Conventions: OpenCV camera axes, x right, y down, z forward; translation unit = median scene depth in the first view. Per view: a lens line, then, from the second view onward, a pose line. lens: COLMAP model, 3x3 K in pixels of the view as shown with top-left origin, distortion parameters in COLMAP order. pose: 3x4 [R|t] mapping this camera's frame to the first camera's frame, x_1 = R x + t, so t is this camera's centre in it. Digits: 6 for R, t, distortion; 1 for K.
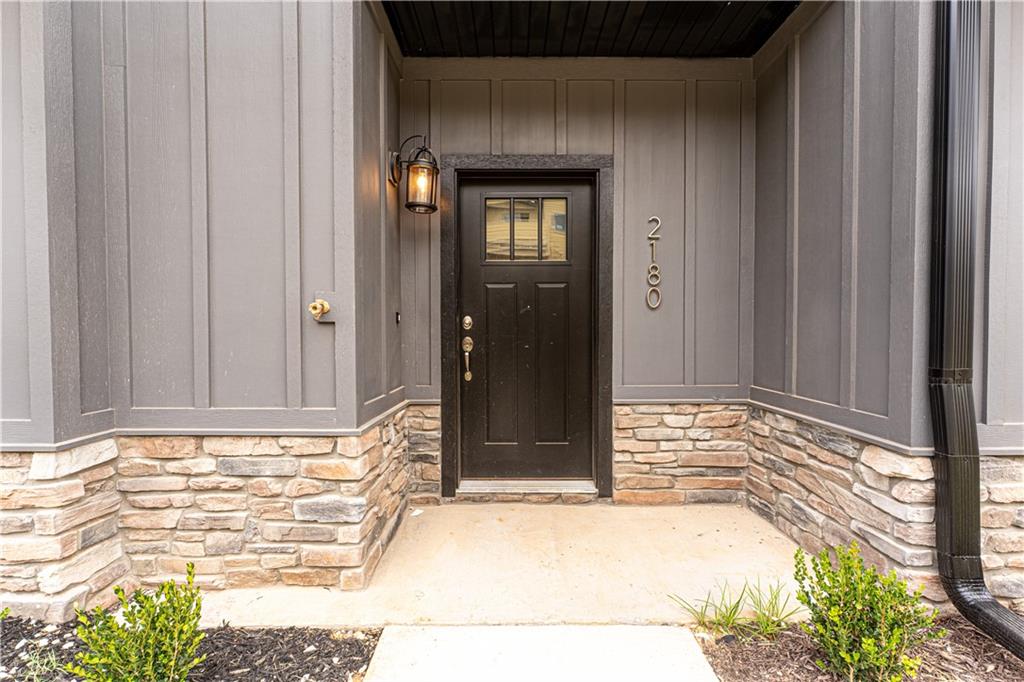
lens RADIAL K [[436.1, 0, 507.8], [0, 436.1, 339.2], [0, 0, 1]] dist [0.000230, -0.000061]
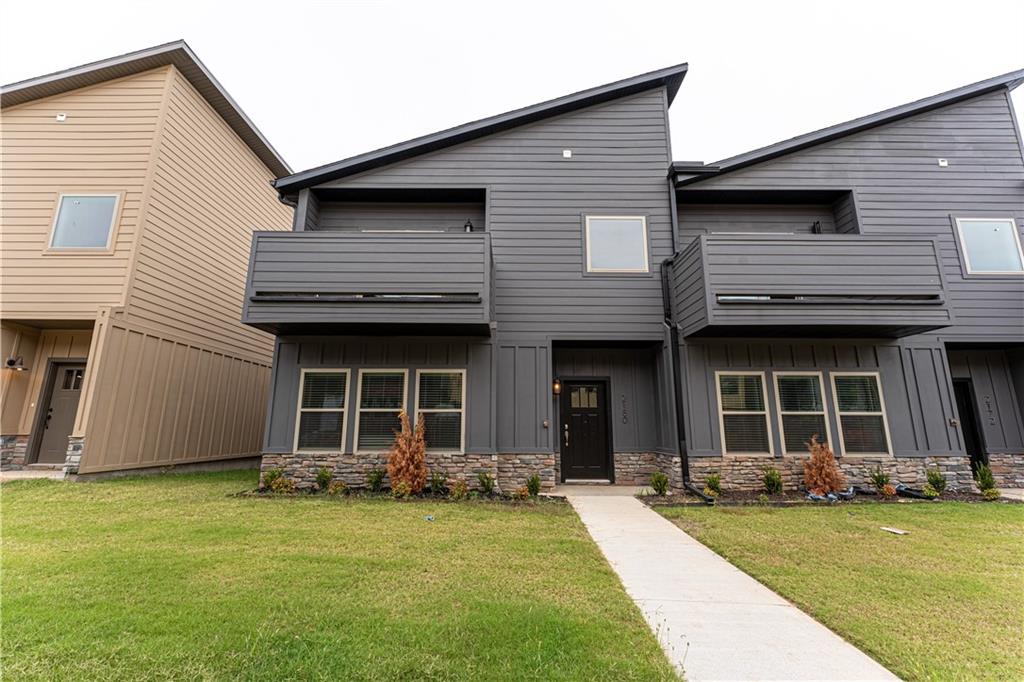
lens RADIAL K [[436.1, 0, 512.3], [0, 436.1, 337.3], [0, 0, 1]] dist [0.000230, -0.000061]
pose [[0.999932, 0.007639, 0.008845, -0.556250], [-0.005415, 0.973515, -0.228560, 0.059763], [-0.010357, 0.228497, 0.973490, -2.378055]]
